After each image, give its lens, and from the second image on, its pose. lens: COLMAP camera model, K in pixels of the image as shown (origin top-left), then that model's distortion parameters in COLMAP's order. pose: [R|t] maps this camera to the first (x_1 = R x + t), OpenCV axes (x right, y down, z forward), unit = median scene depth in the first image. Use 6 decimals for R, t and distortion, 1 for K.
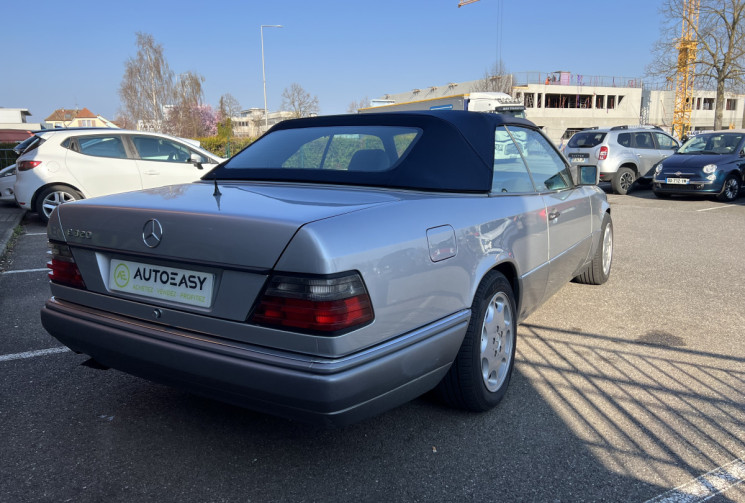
lens RADIAL K [[562.4, 0, 376.4], [0, 562.4, 253.2], [0, 0, 1]] dist [0.066459, -0.077374]
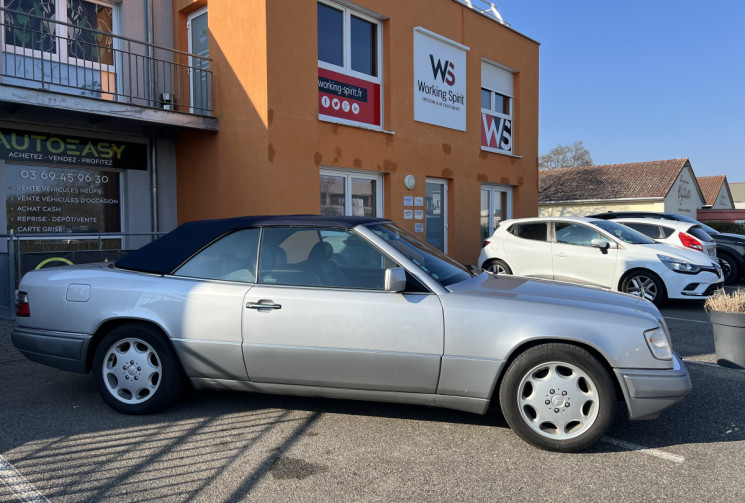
lens RADIAL K [[562.4, 0, 376.4], [0, 562.4, 253.2], [0, 0, 1]] dist [0.066459, -0.077374]
pose [[0.313026, 0.051734, -0.948334, 0.564168], [-0.175989, 0.984382, -0.004390, -0.080148], [0.933297, 0.168270, 0.317242, 0.330887]]
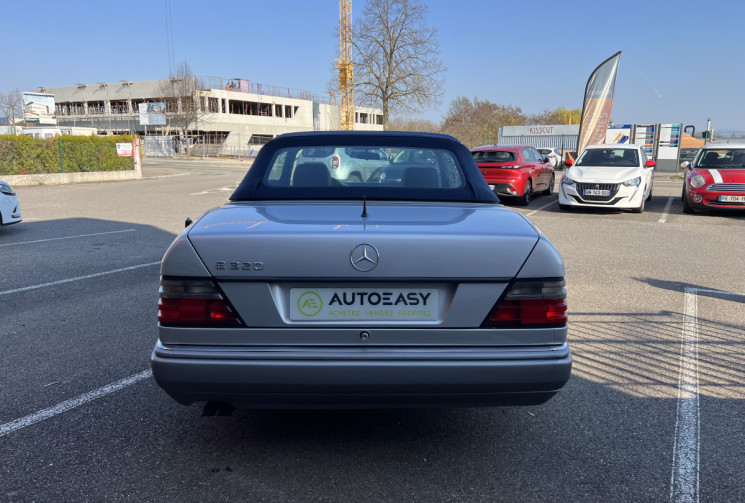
lens RADIAL K [[562.4, 0, 376.4], [0, 562.4, 253.2], [0, 0, 1]] dist [0.066459, -0.077374]
pose [[0.845926, -0.080829, 0.527139, -0.214890], [0.084246, 0.996290, 0.017572, -0.013464], [-0.526604, 0.029545, 0.849597, 0.033095]]
